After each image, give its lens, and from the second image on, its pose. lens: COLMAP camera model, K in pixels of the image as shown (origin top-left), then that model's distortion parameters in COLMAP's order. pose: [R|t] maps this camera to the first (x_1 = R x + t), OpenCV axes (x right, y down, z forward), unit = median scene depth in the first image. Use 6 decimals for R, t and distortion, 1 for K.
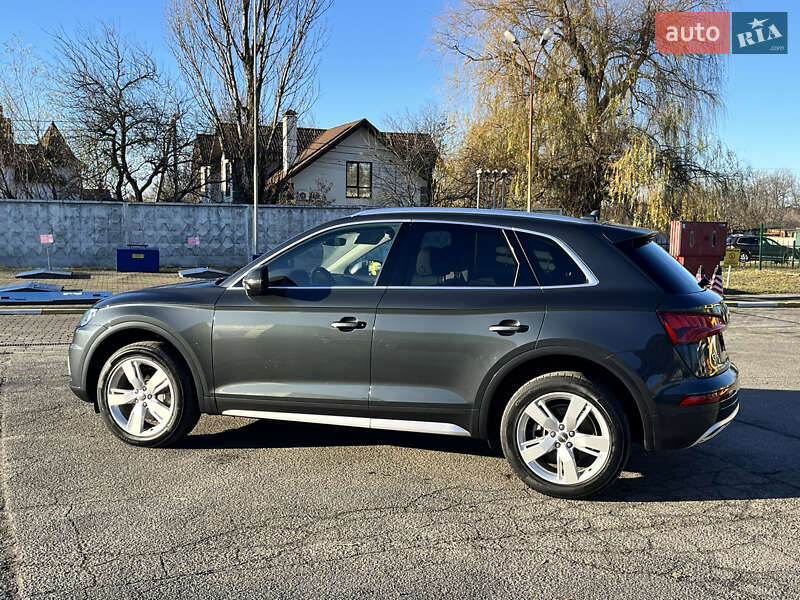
lens RADIAL K [[798.5, 0, 416.1], [0, 798.5, 306.0], [0, 0, 1]] dist [0.029309, 0.000000]
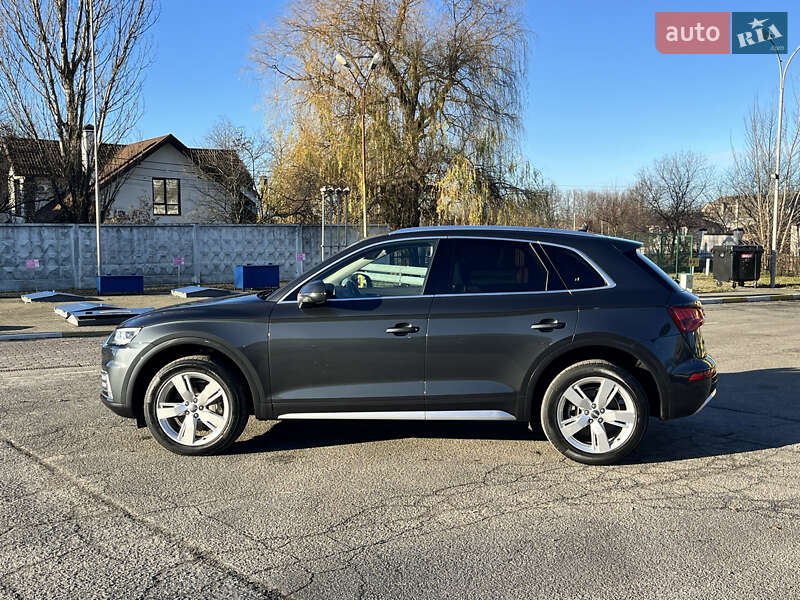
lens RADIAL K [[798.5, 0, 398.5], [0, 798.5, 300.5], [0, 0, 1]] dist [0.029309, 0.000000]
pose [[0.972483, -0.036065, 0.230167, -0.329180], [0.042141, 0.998880, -0.021535, 0.005713], [-0.229132, 0.030641, 0.972913, -0.096504]]
